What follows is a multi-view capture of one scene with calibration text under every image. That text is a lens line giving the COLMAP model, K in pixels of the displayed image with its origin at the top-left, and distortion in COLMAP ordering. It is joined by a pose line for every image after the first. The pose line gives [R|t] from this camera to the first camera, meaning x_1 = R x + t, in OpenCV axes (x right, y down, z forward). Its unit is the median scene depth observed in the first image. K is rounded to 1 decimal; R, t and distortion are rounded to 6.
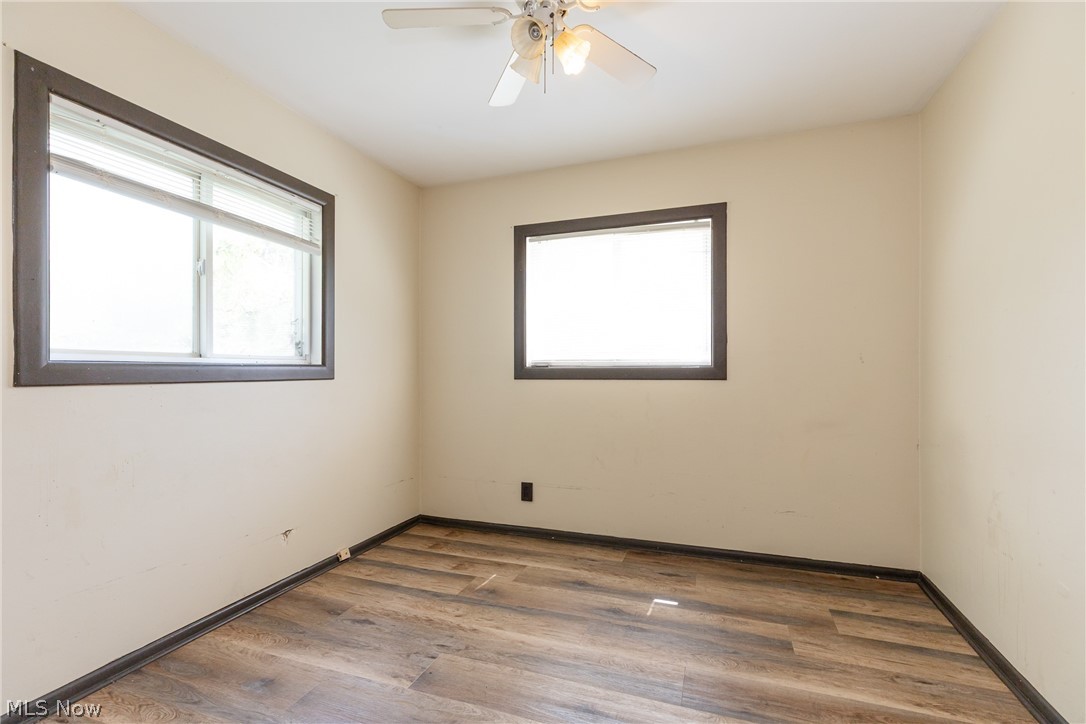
lens RADIAL K [[491.5, 0, 554.8], [0, 491.5, 369.3], [0, 0, 1]] dist [0.001517, -0.000334]
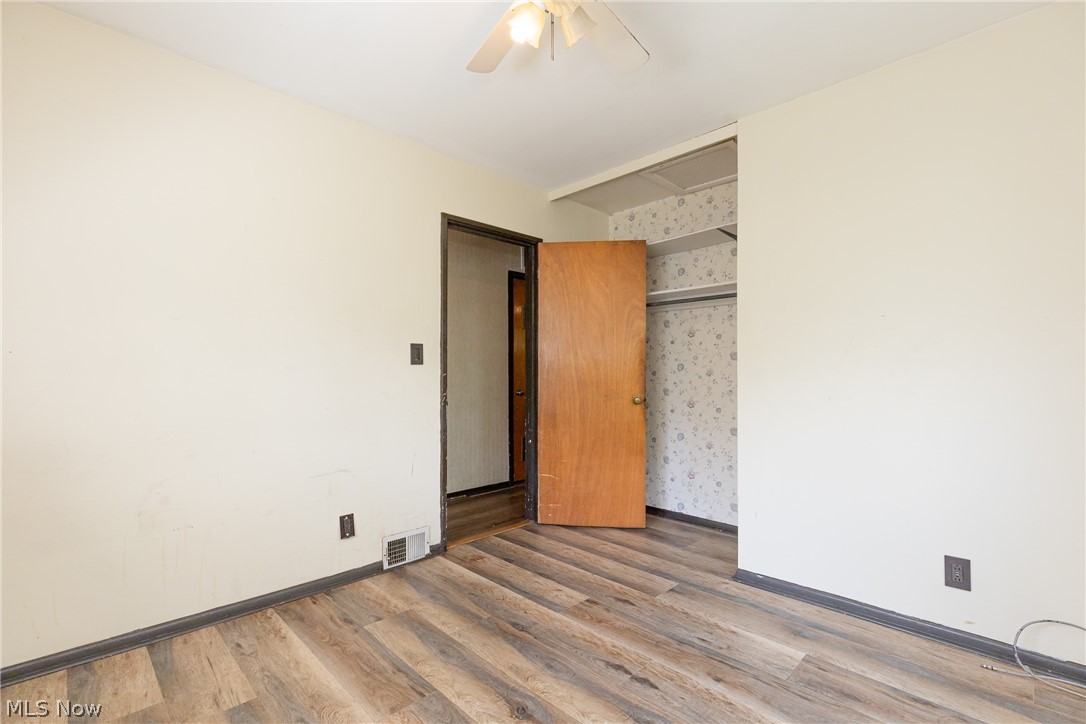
lens RADIAL K [[491.5, 0, 554.8], [0, 491.5, 369.3], [0, 0, 1]] dist [0.001517, -0.000334]
pose [[-0.901383, 0.000418, 0.433023, -0.387363], [-0.003880, 0.999952, -0.009042, 0.013402], [-0.433006, -0.009830, -0.901337, 1.711757]]
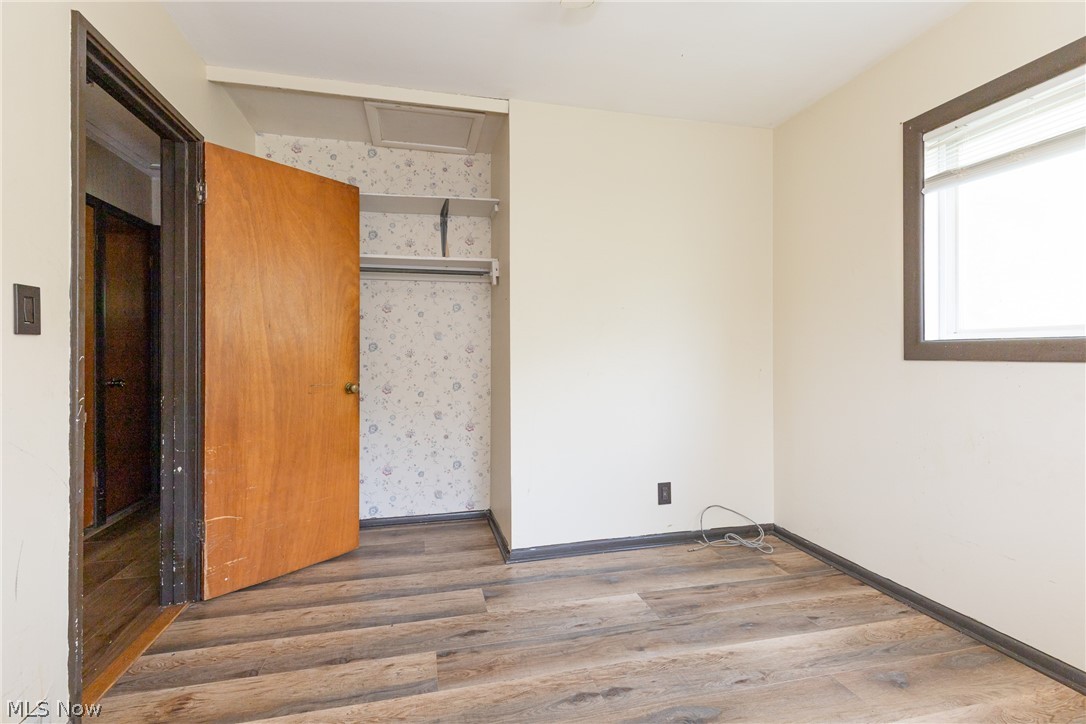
lens RADIAL K [[493.8, 0, 543.8], [0, 493.8, 351.1], [0, 0, 1]] dist [0.005272, -0.000036]
pose [[-0.842895, -0.001729, -0.538076, 0.479753], [0.003935, 0.999948, -0.009378, 0.017268], [0.538064, -0.010022, -0.842844, 1.433914]]
